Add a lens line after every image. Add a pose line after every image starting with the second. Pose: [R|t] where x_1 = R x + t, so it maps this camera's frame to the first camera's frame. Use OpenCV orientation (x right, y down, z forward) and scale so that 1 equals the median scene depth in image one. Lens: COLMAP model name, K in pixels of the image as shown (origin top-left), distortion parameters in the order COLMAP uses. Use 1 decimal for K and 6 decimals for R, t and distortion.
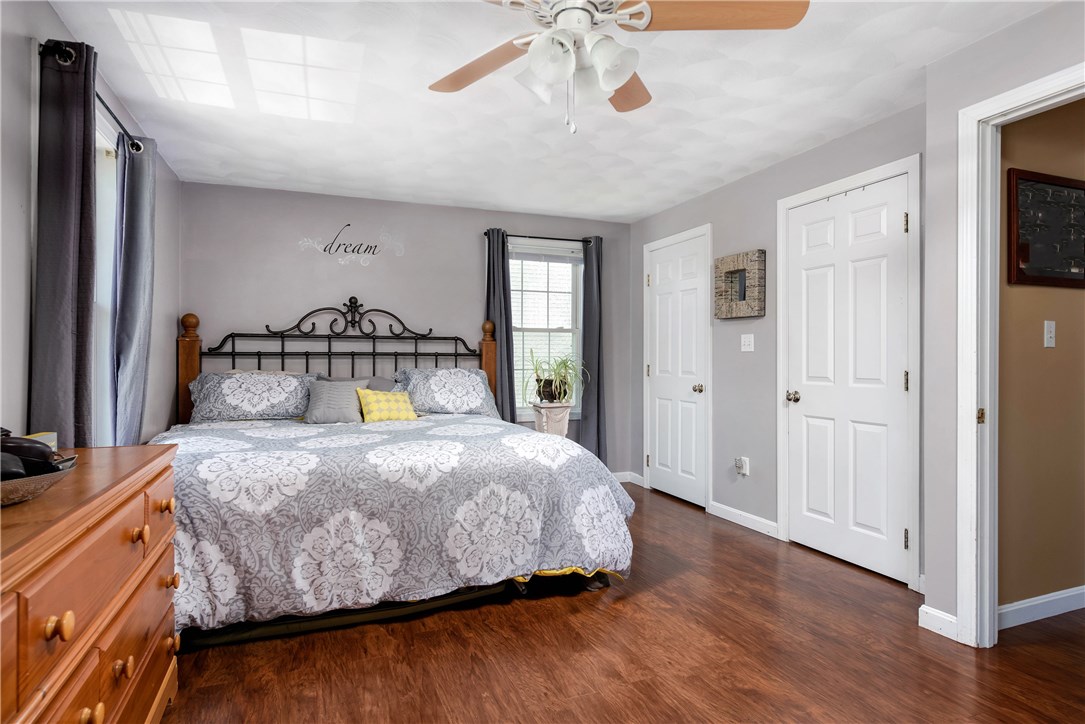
lens RADIAL K [[595.4, 0, 540.9], [0, 595.4, 355.6], [0, 0, 1]] dist [0.016457, 0.000138]
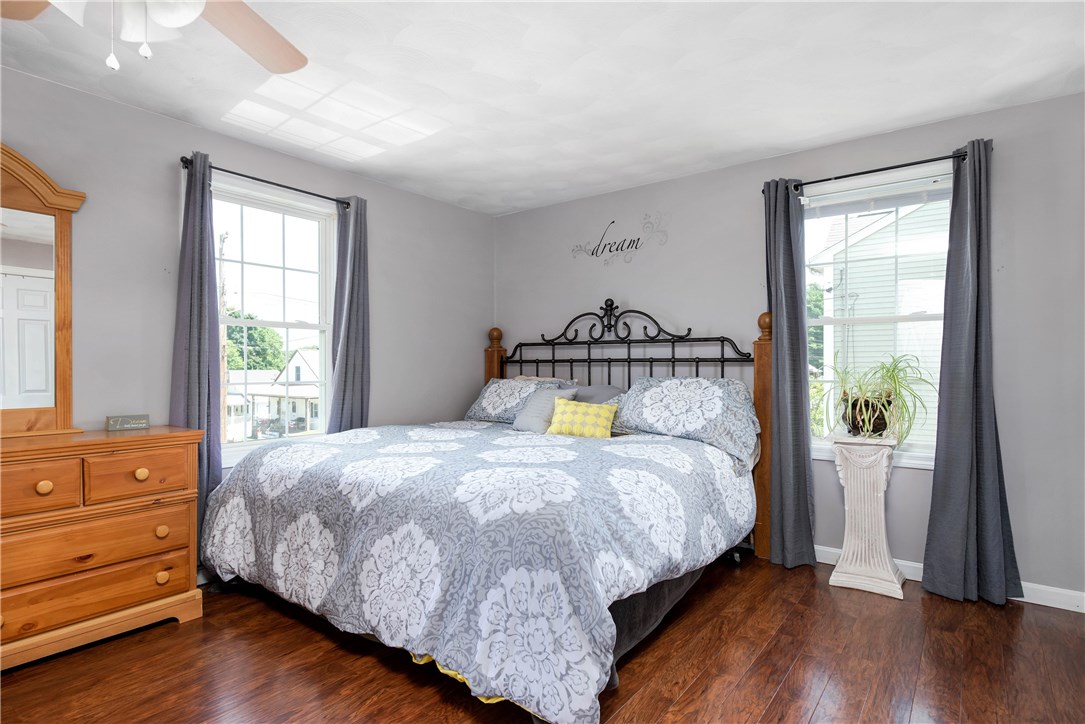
lens RADIAL K [[574.8, 0, 541.7], [0, 574.8, 365.5], [0, 0, 1]] dist [0.014743, -0.003768]
pose [[0.518618, -0.001250, -0.855005, 0.407349], [0.006401, 0.999977, 0.002420, 0.002379], [0.854982, -0.006728, 0.518614, 0.456977]]
